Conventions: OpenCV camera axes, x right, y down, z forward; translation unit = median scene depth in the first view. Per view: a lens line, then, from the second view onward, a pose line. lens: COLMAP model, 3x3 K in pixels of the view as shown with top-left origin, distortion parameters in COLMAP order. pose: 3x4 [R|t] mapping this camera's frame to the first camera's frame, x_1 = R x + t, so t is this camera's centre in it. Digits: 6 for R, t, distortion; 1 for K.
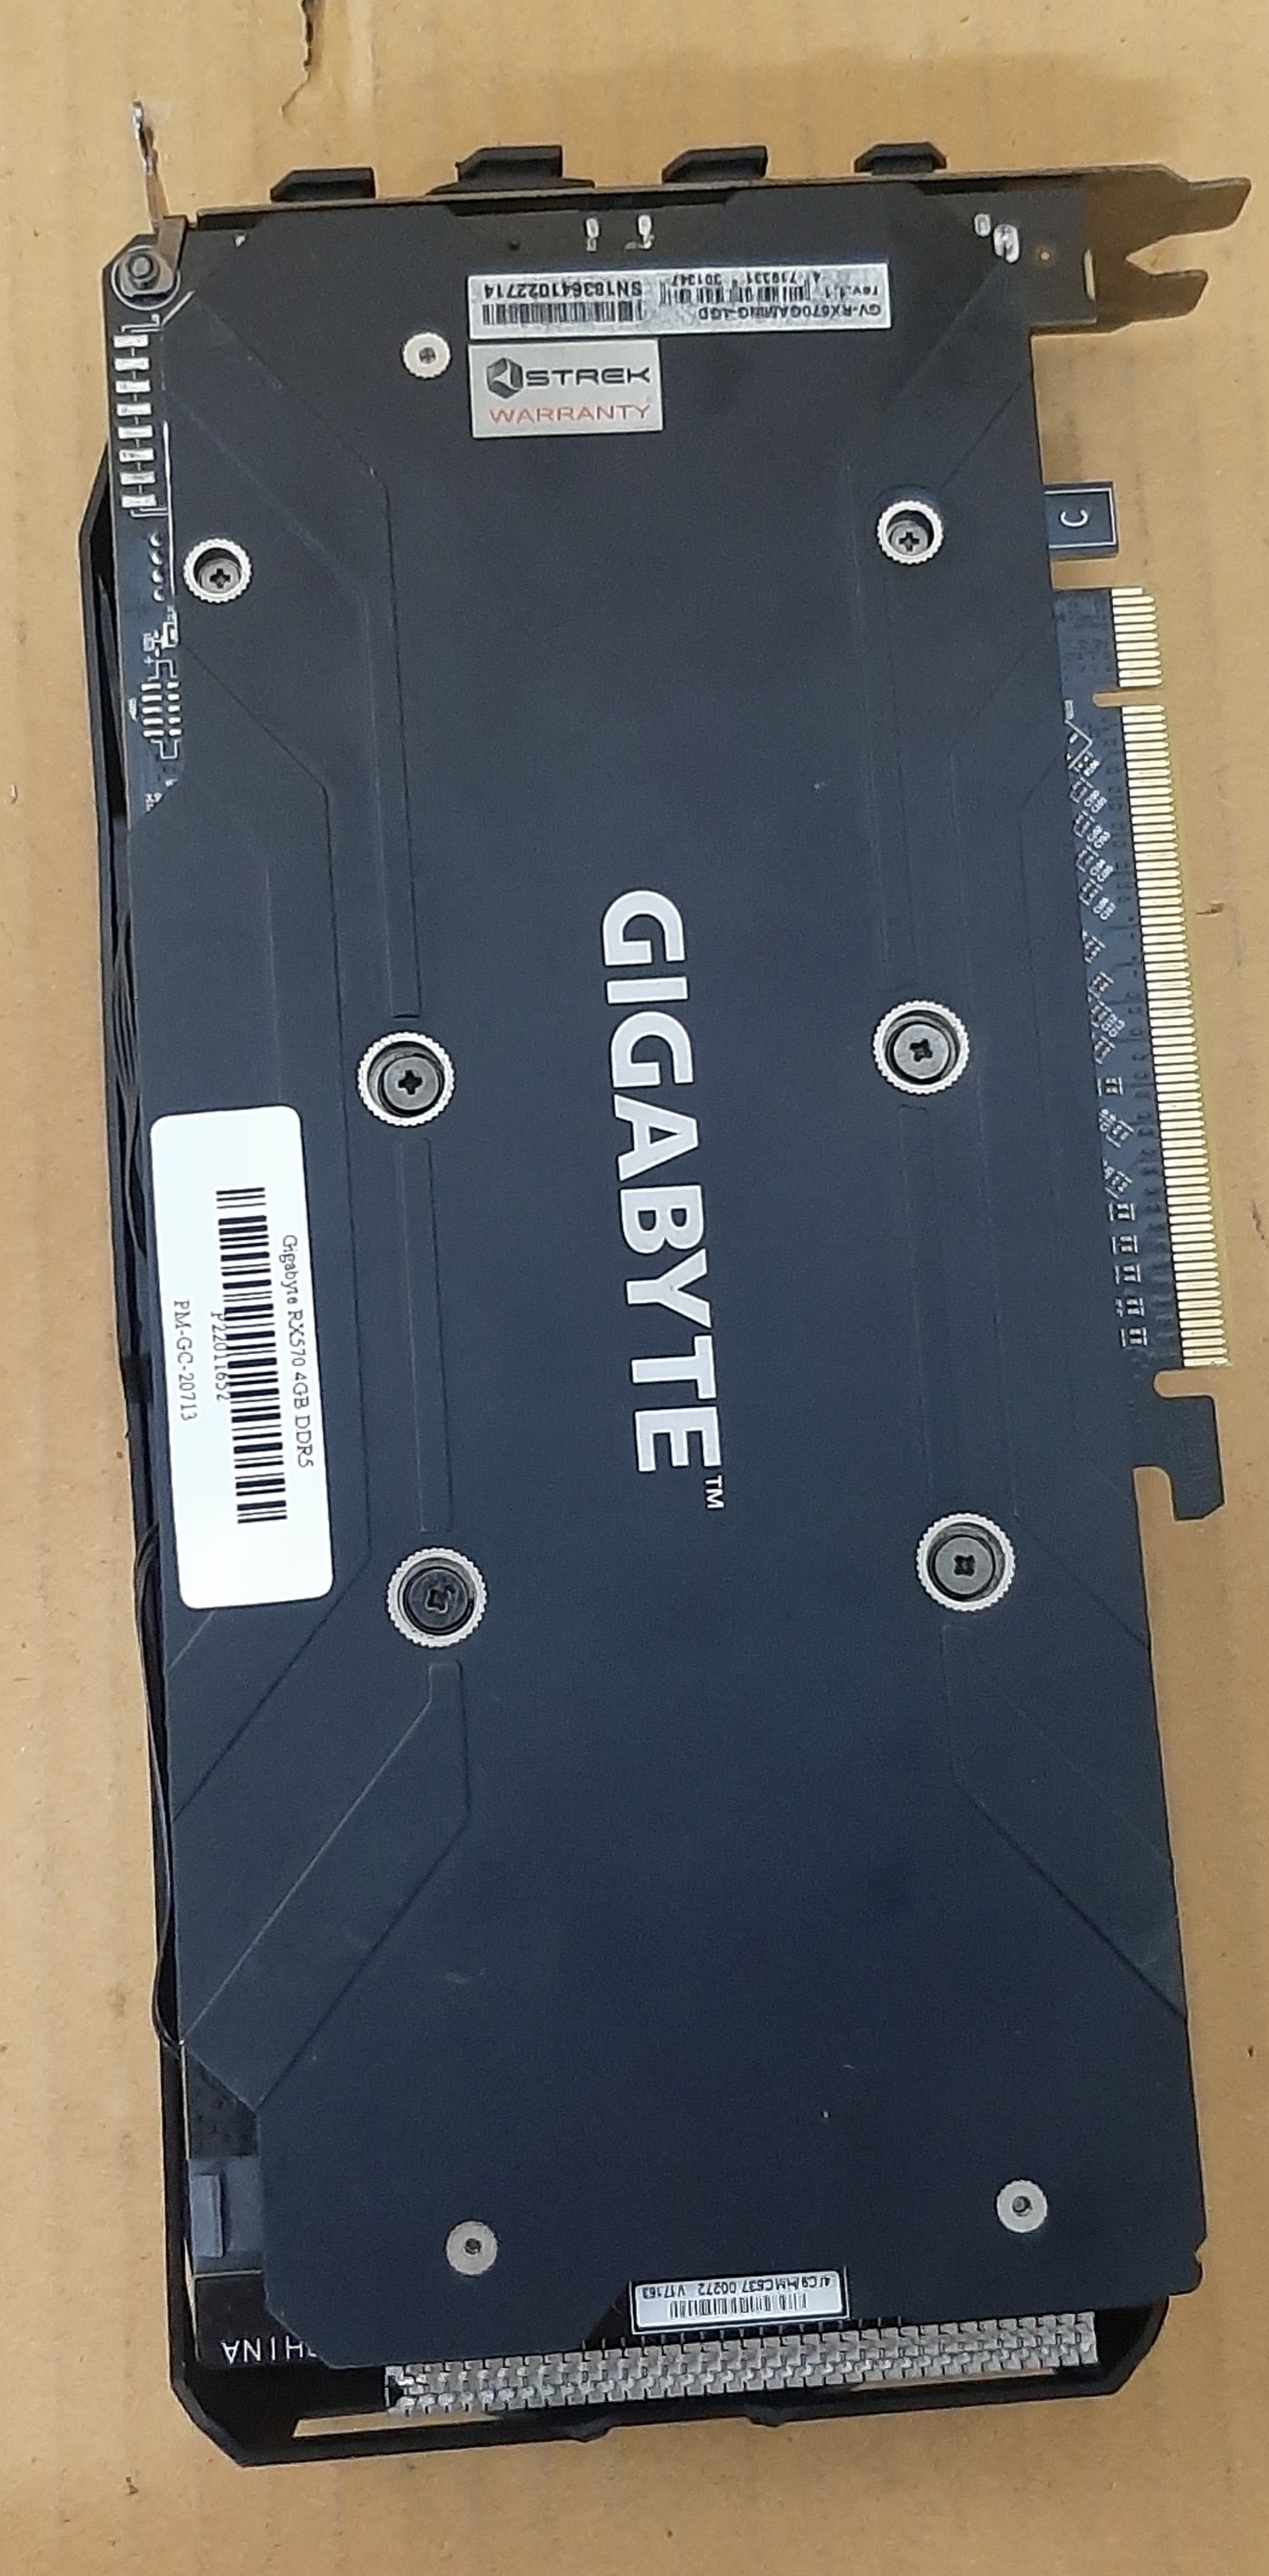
lens RADIAL K [[1829.0, 0, 636.5], [0, 1829.0, 1288.1], [0, 0, 1]] dist [-0.002637, -0.002812]
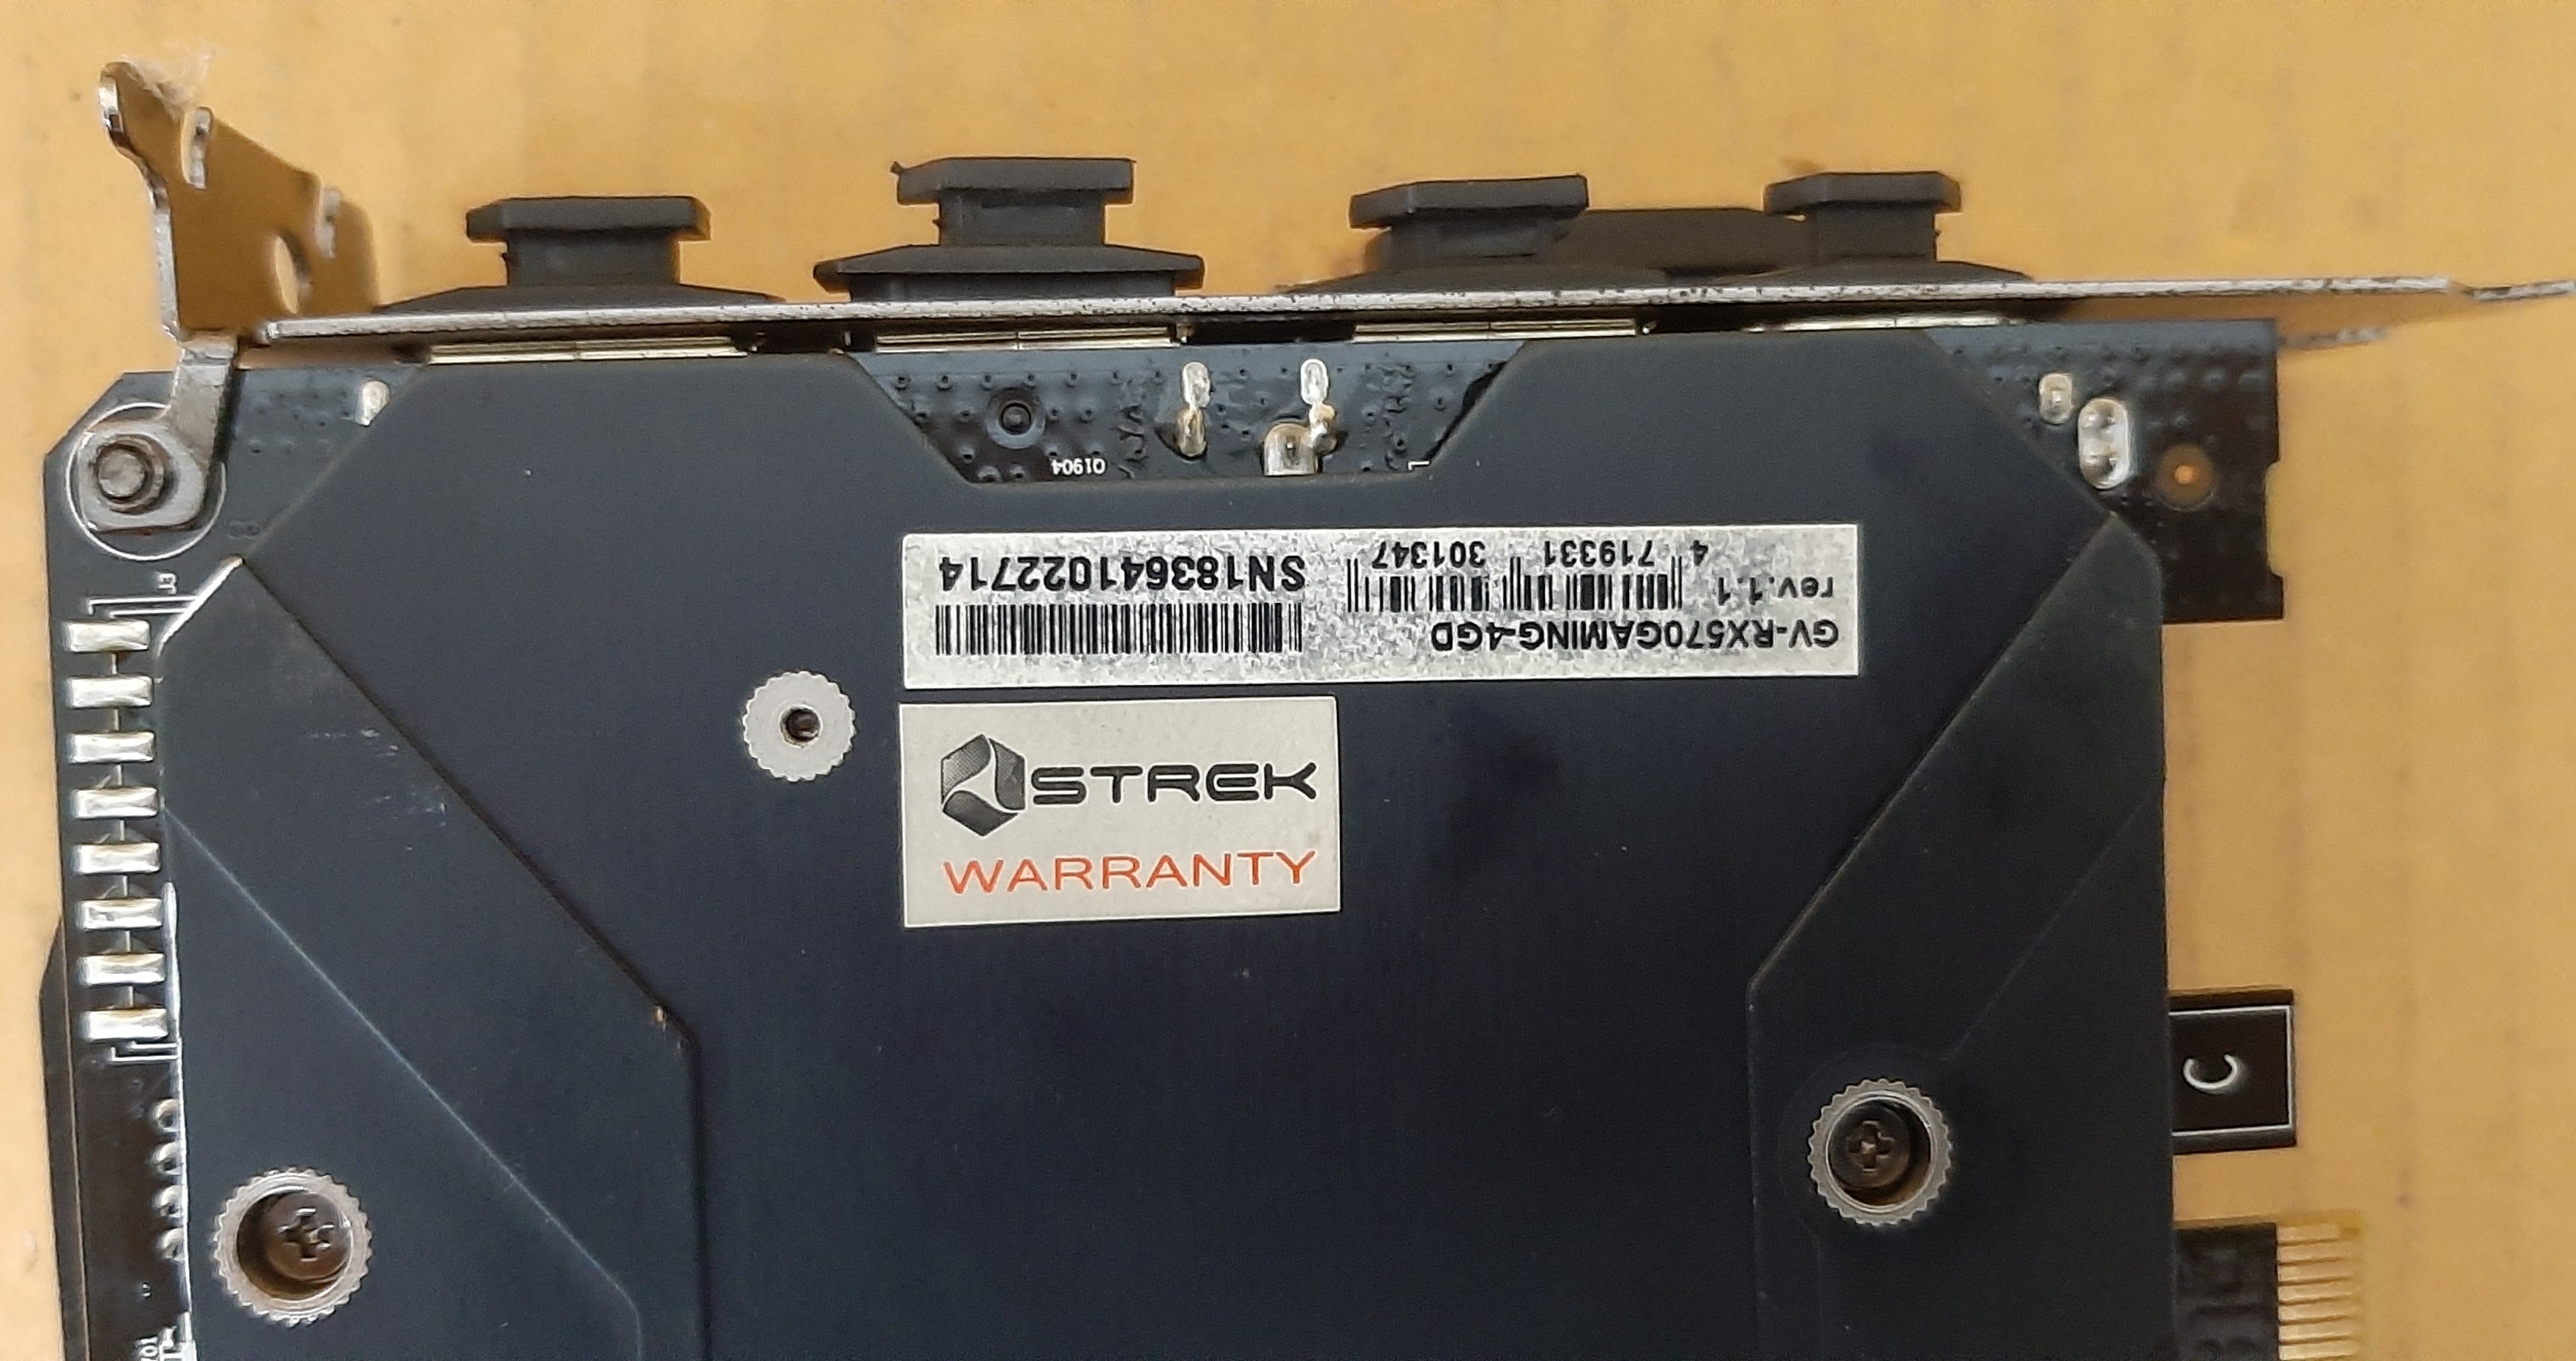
lens RADIAL K [[1878.9, 0, 1291.6], [0, 1878.9, 680.1], [0, 0, 1]] dist [0.014907, -0.030042]
pose [[0.998094, 0.032617, 0.052393, -0.022837], [-0.037475, 0.994812, 0.094574, -0.564459], [-0.049036, -0.096357, 0.994138, 0.552017]]
